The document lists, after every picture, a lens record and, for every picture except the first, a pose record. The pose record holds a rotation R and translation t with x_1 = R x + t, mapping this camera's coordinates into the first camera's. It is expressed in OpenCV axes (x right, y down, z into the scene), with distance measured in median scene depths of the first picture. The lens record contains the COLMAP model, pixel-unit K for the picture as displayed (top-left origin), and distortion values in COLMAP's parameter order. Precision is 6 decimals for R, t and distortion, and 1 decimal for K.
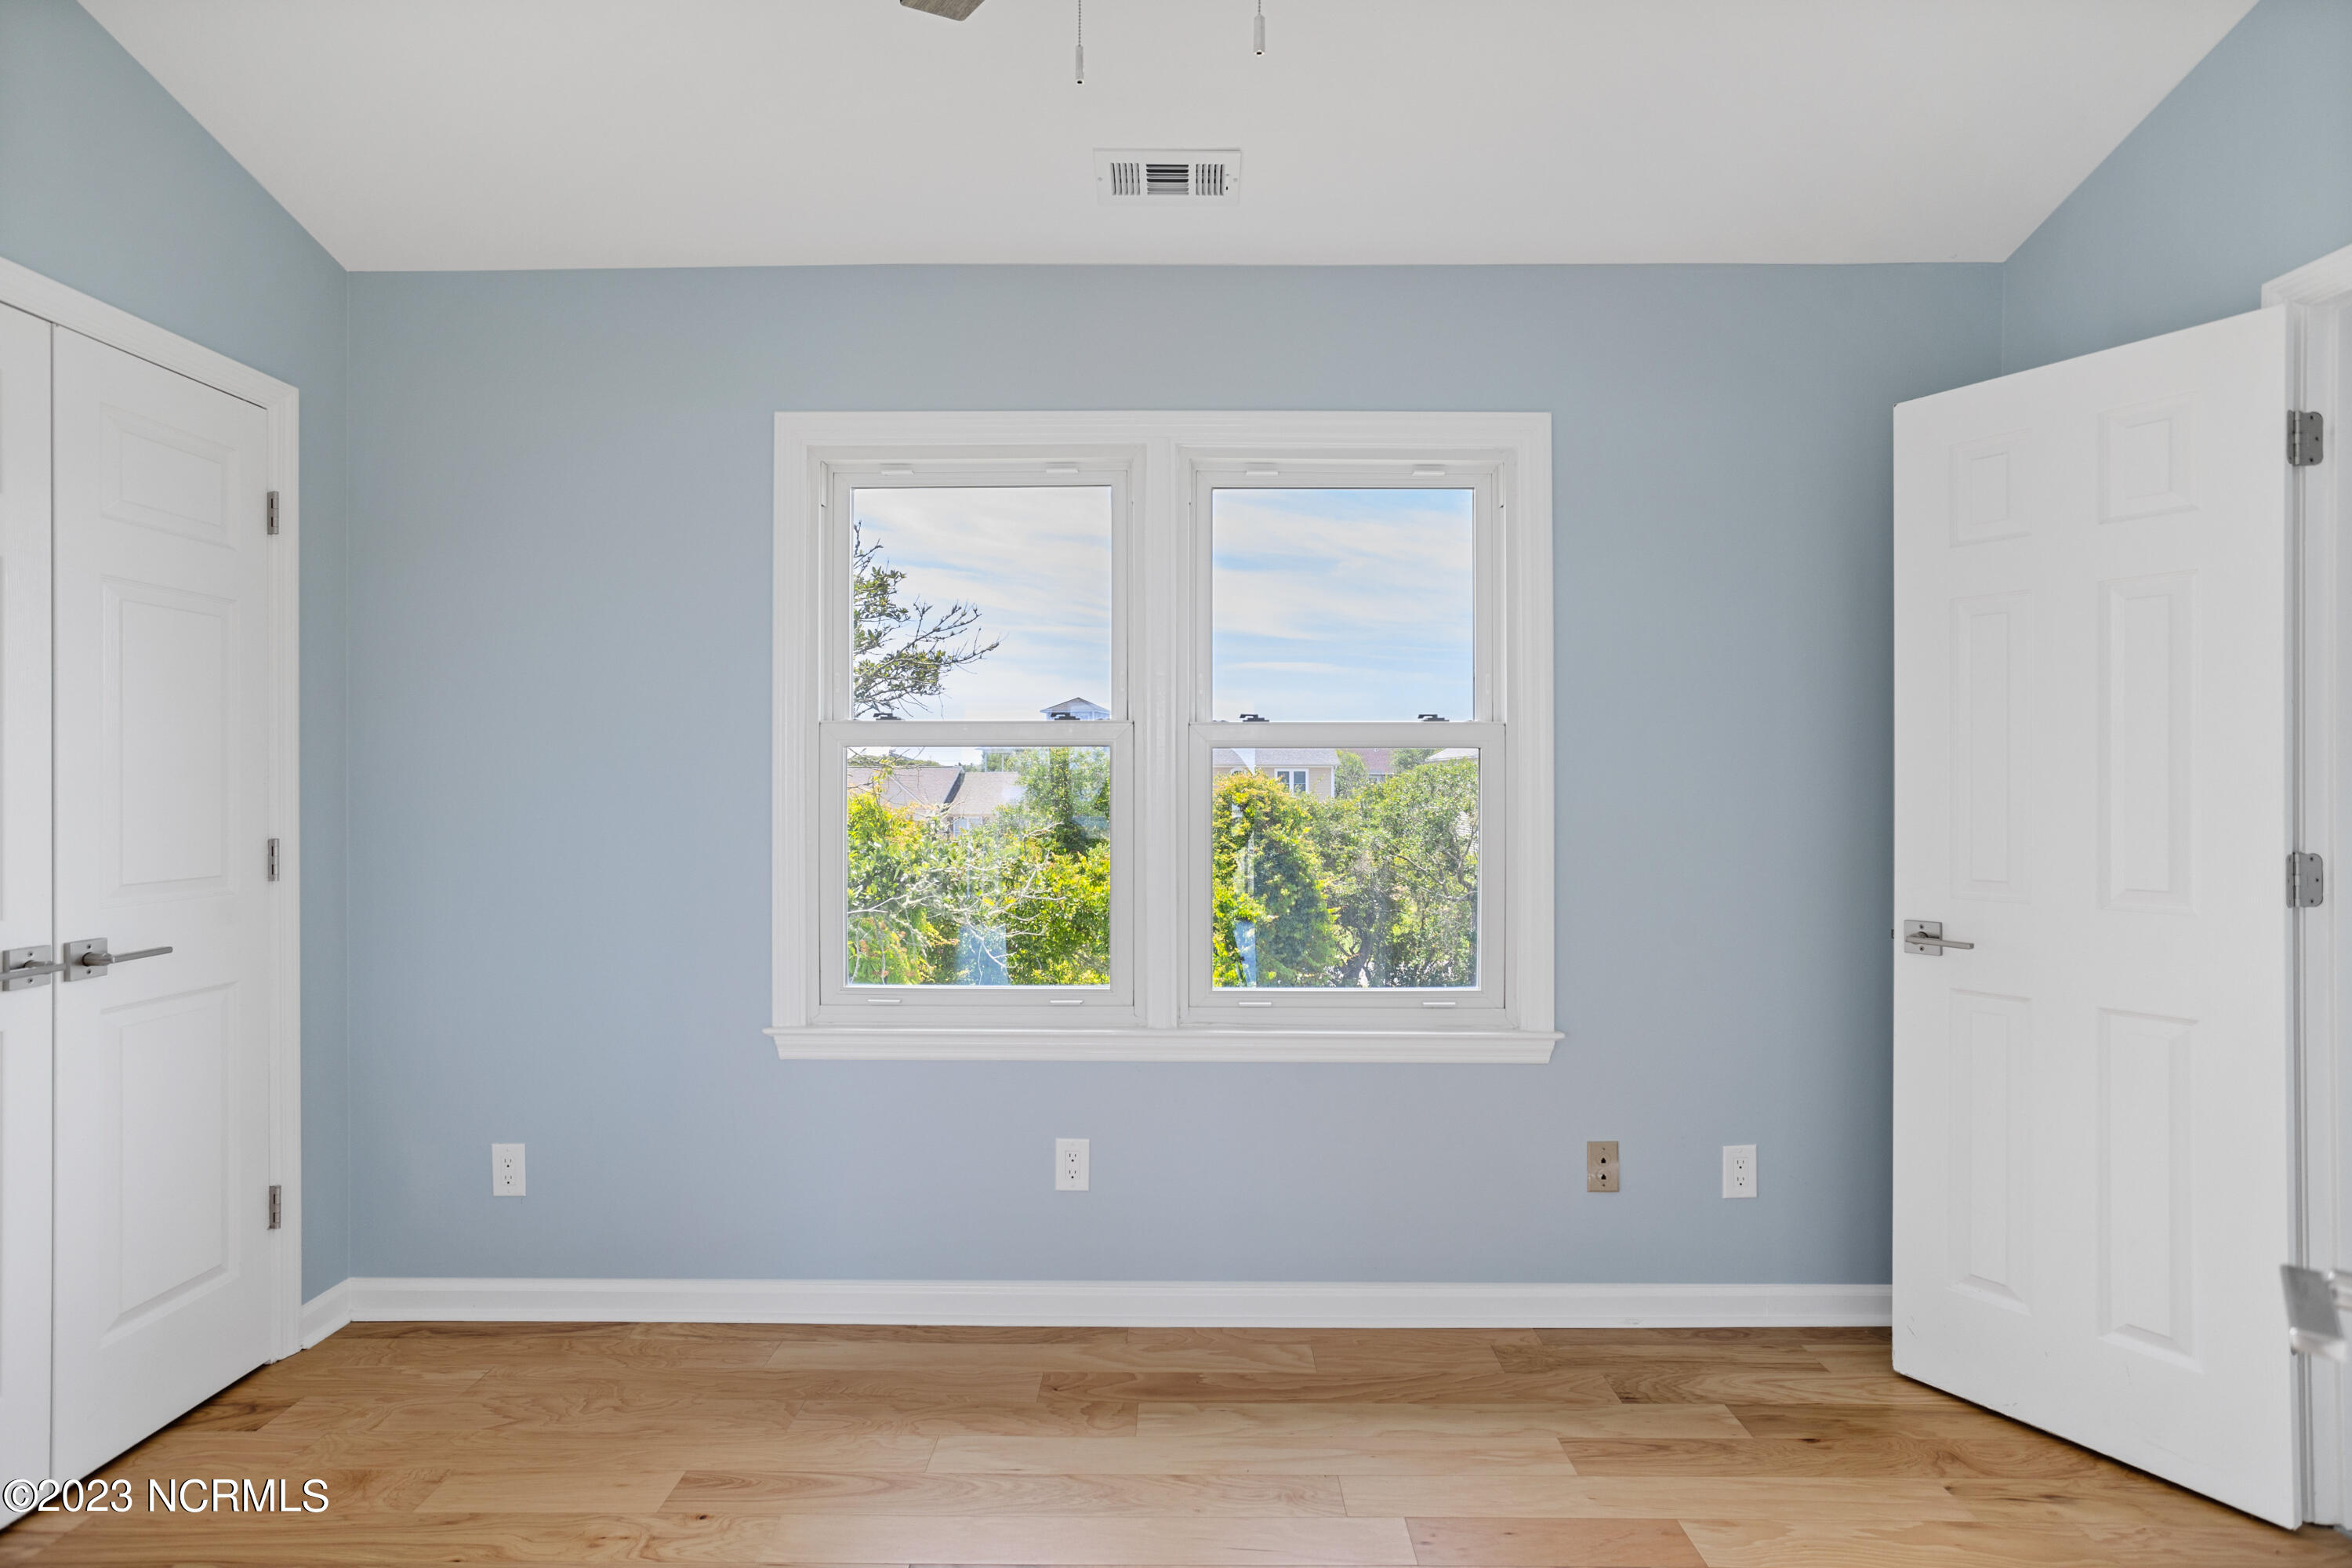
lens RADIAL K [[1176.4, 0, 1179.0], [0, 1176.4, 788.2], [0, 0, 1]] dist [-0.040842, 0.016893]
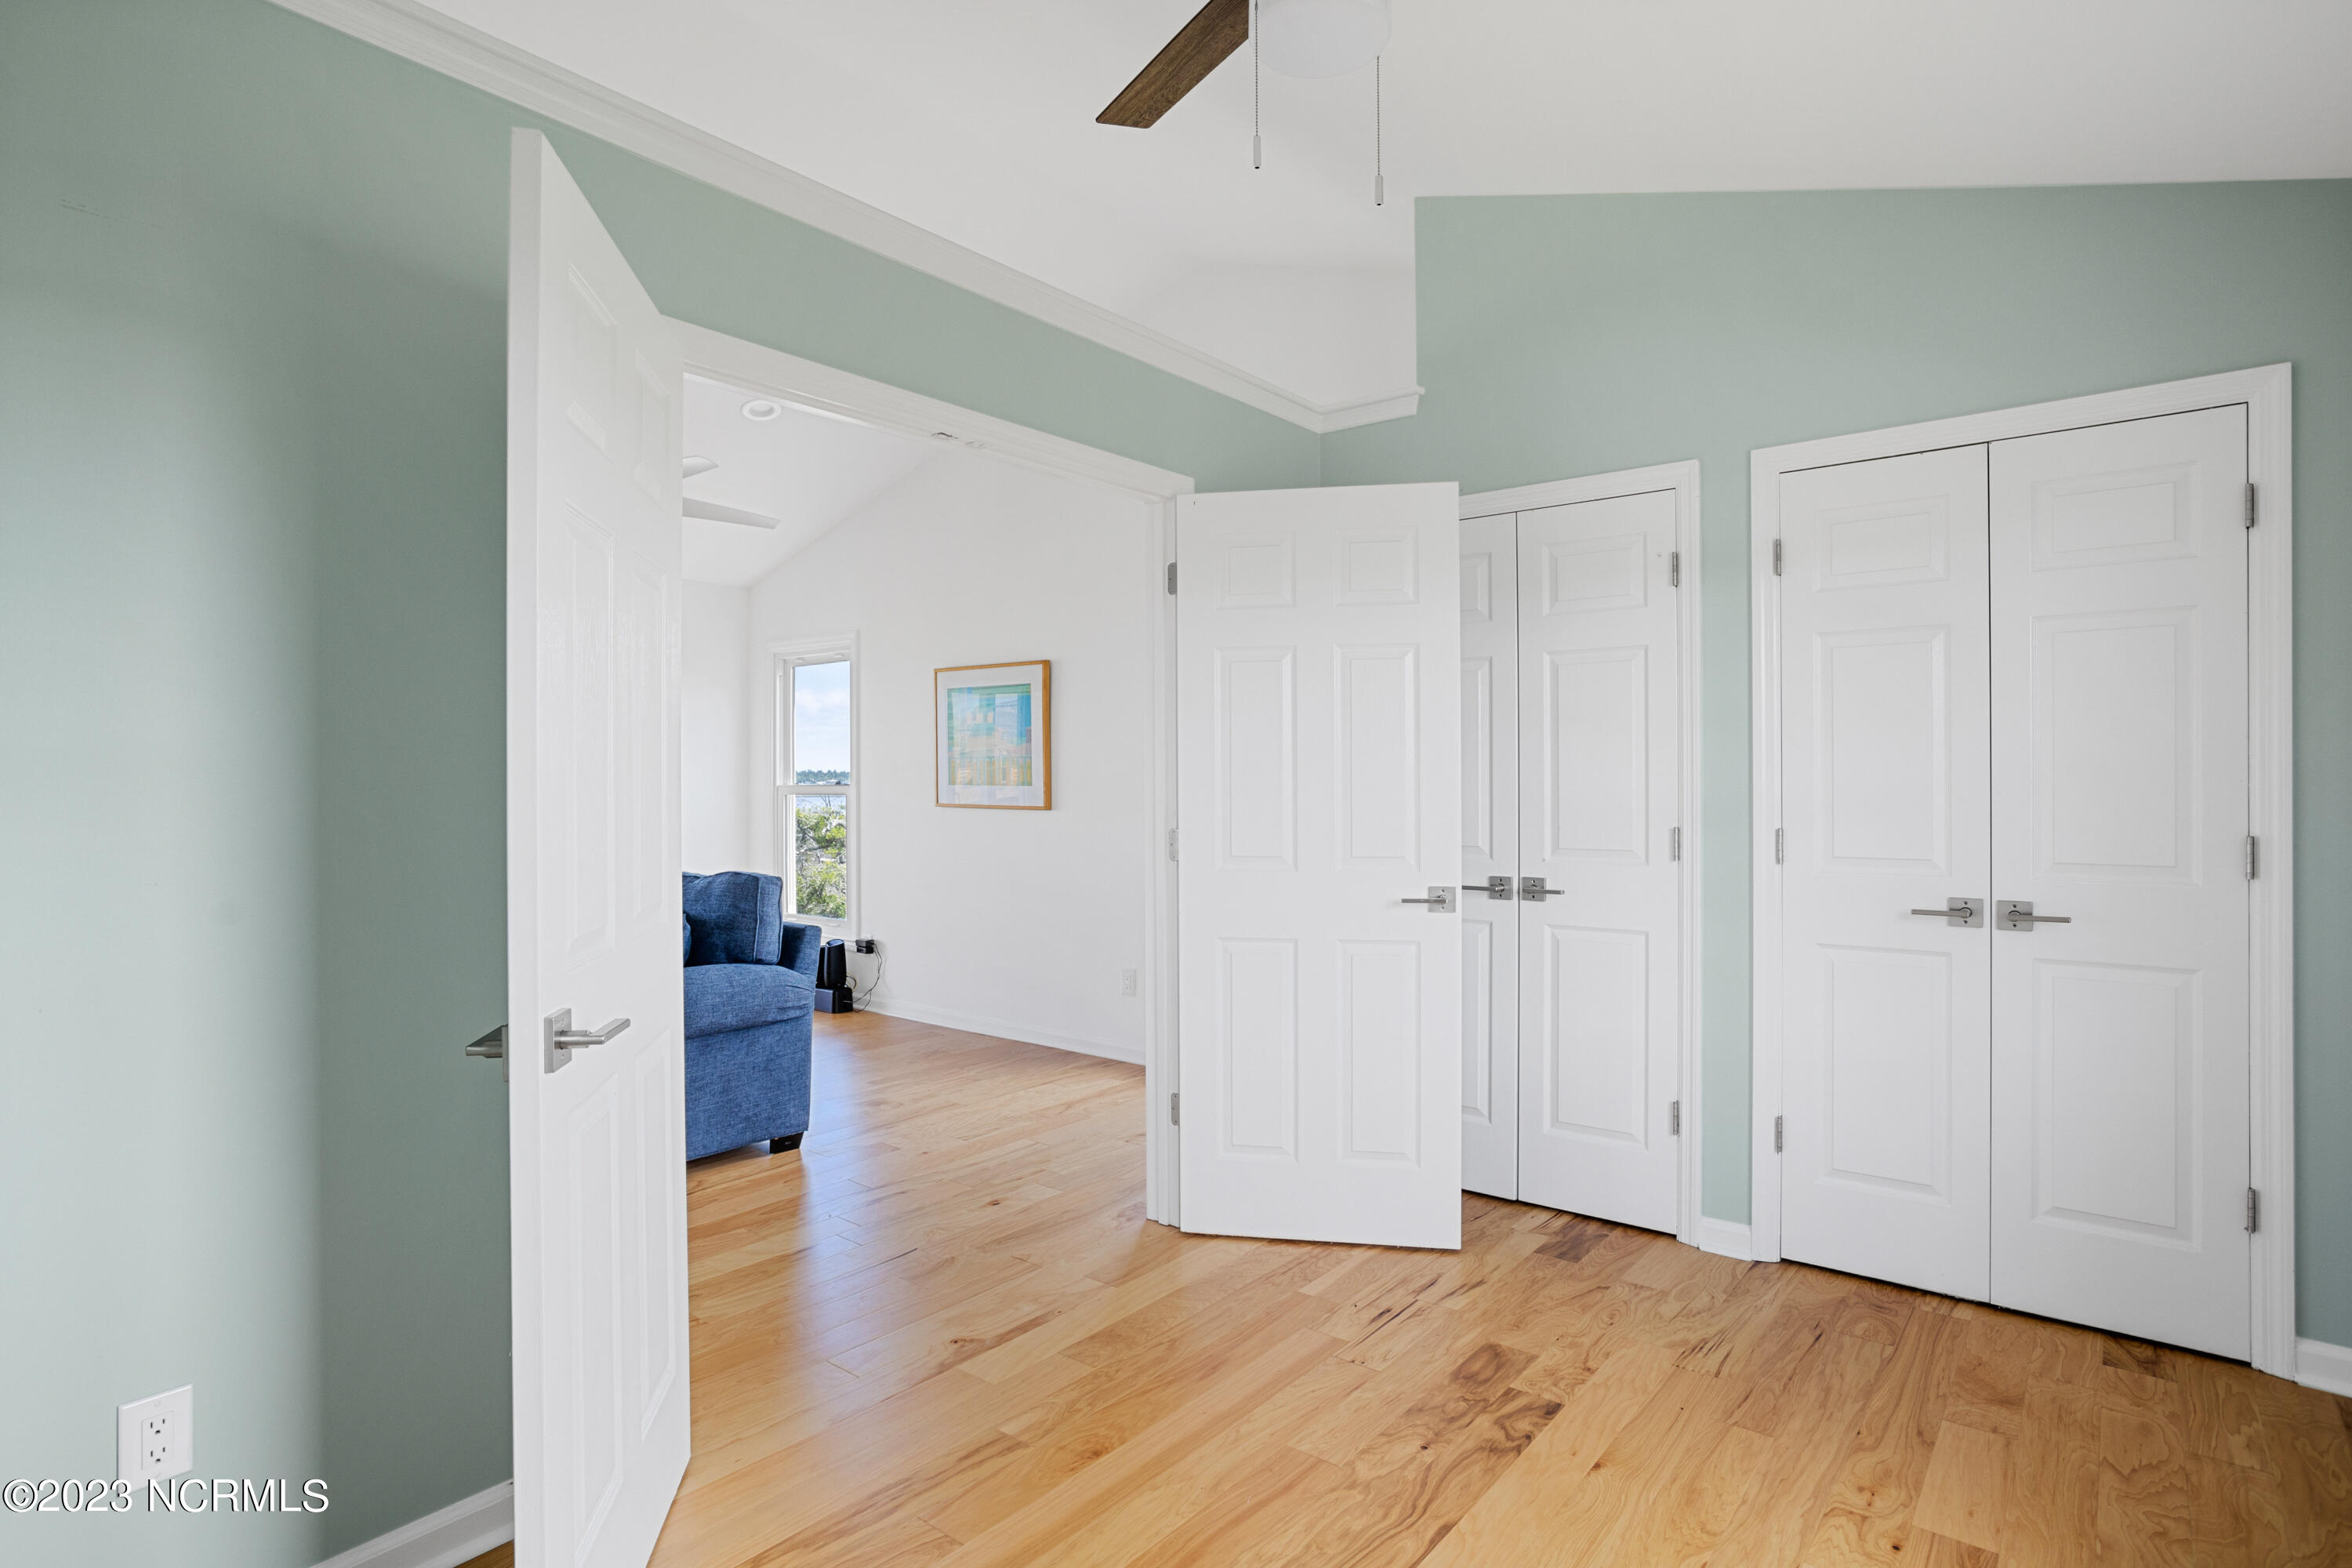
lens RADIAL K [[1240.0, 0, 1158.4], [0, 1240.0, 785.2], [0, 0, 1]] dist [-0.041033, 0.003668]
pose [[-0.667357, 0.004031, -0.744727, 0.653466], [-0.001474, 0.999976, 0.006733, -0.006370], [0.744737, 0.005591, -0.667335, 1.072171]]
